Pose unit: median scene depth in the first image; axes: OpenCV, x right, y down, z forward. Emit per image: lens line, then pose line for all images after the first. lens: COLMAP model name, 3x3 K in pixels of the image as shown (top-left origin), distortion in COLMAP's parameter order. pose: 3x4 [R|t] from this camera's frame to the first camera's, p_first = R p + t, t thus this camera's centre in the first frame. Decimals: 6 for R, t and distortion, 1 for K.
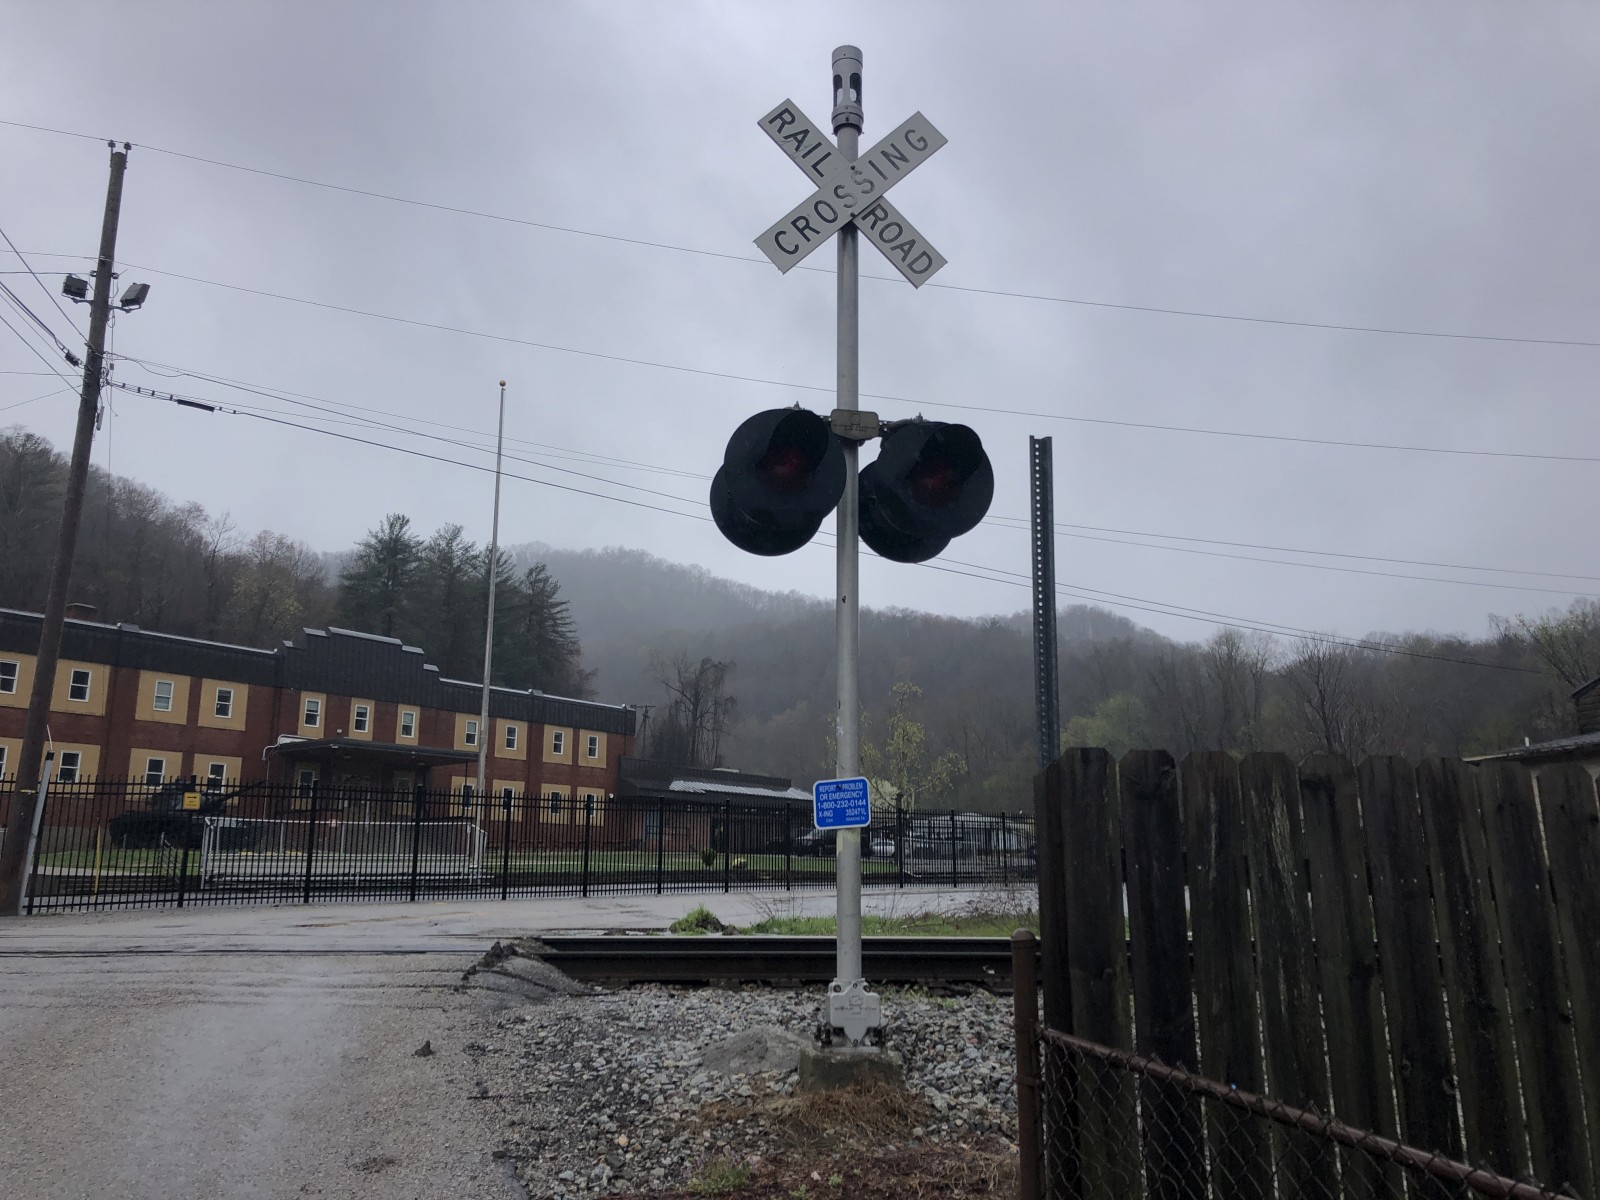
lens RADIAL K [[1272.8, 0, 777.9], [0, 1272.8, 588.8], [0, 0, 1]] dist [0.041651, -0.058958]
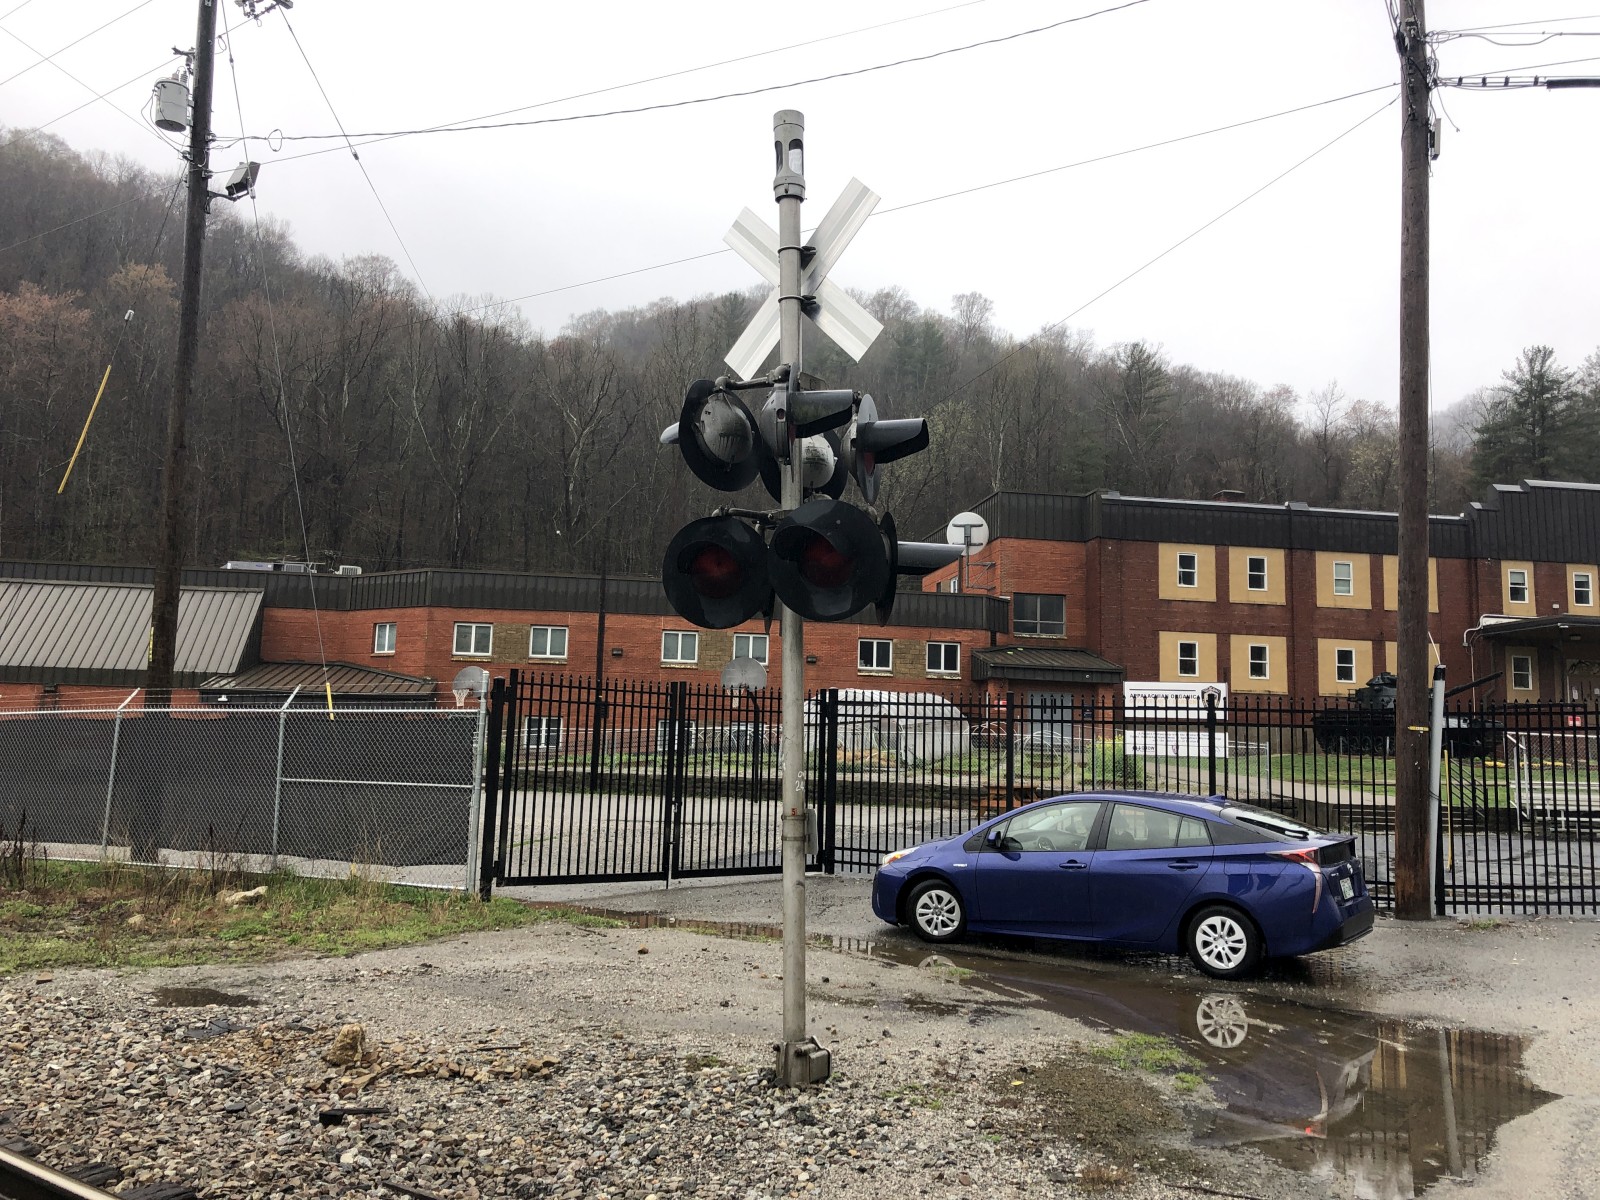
lens RADIAL K [[1272.8, 0, 812.7], [0, 1272.8, 594.4], [0, 0, 1]] dist [0.041651, -0.058958]
pose [[0.708325, -0.063556, -0.703020, -0.298331], [0.131793, 0.990333, 0.043257, 0.019985], [0.693474, -0.123293, 0.709854, 0.294127]]
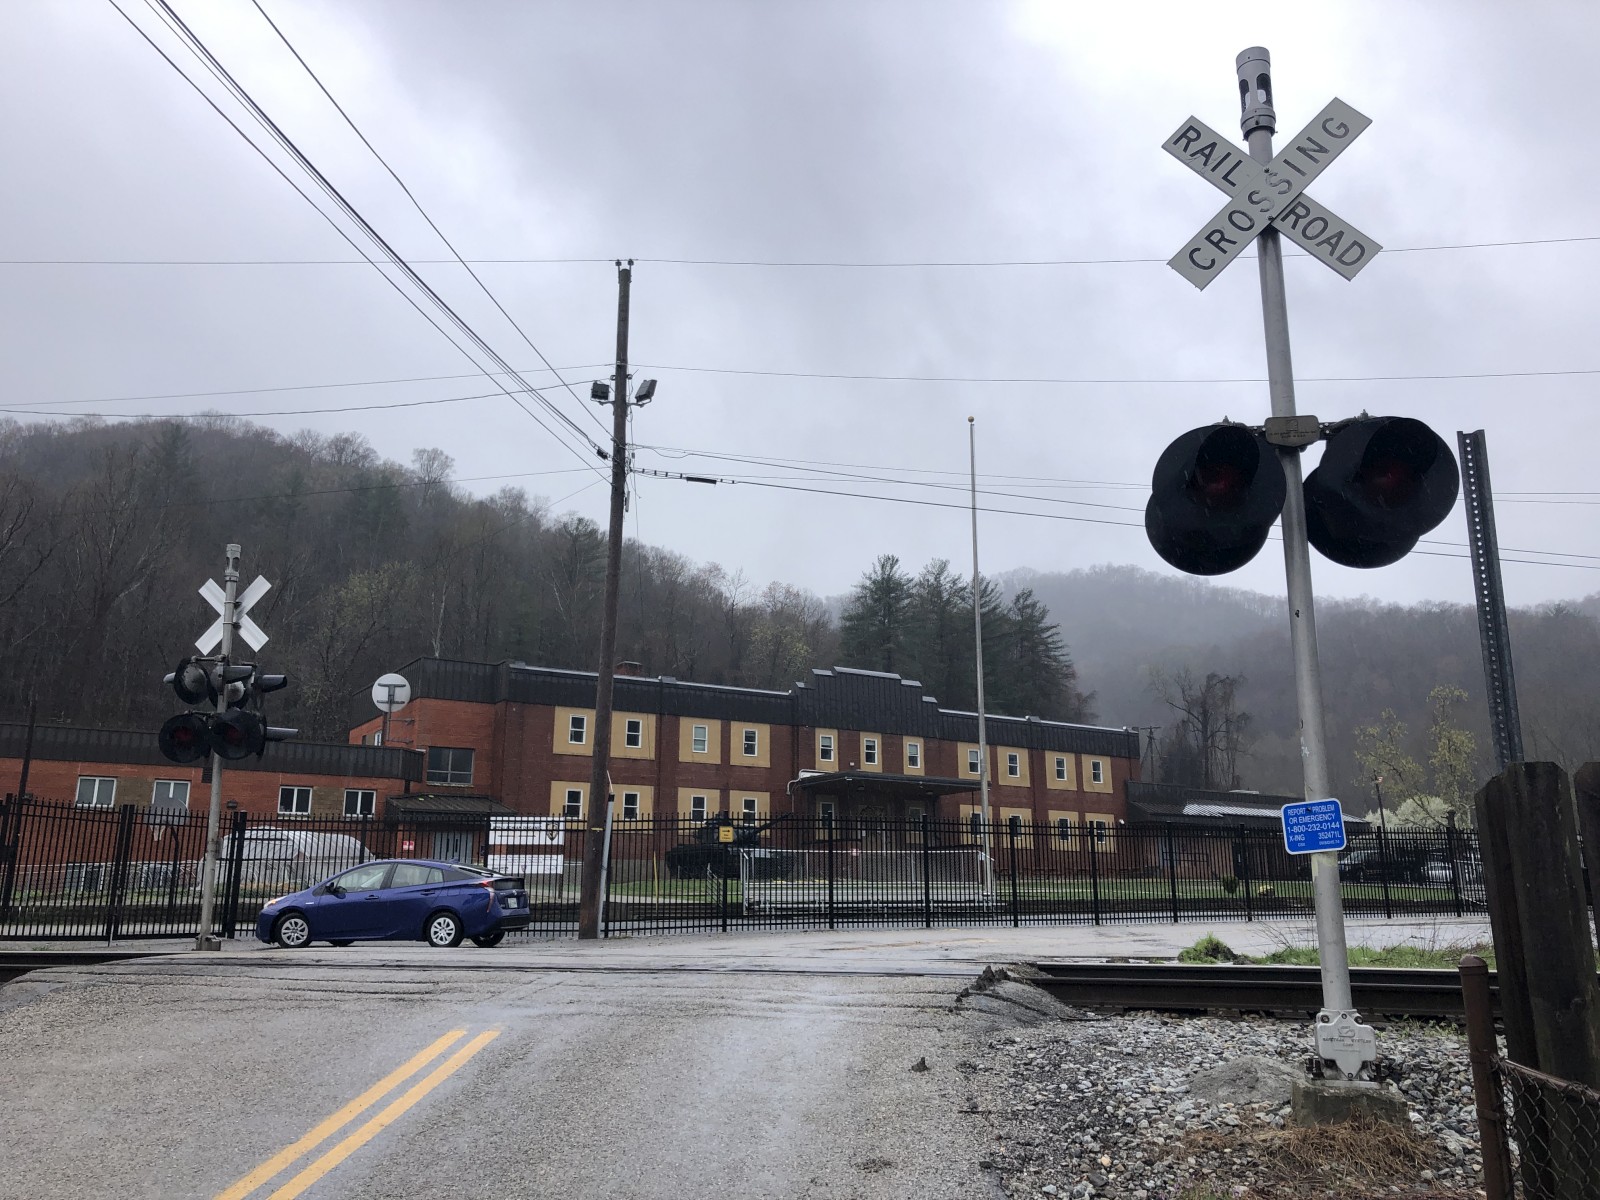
lens RADIAL K [[1272.8, 0, 789.8], [0, 1272.8, 573.3], [0, 0, 1]] dist [0.041651, -0.058958]
pose [[0.928046, -0.095857, -0.359920, 0.010708], [0.084322, 0.995298, -0.047653, -0.001811], [0.362796, 0.013875, 0.931765, -0.009910]]
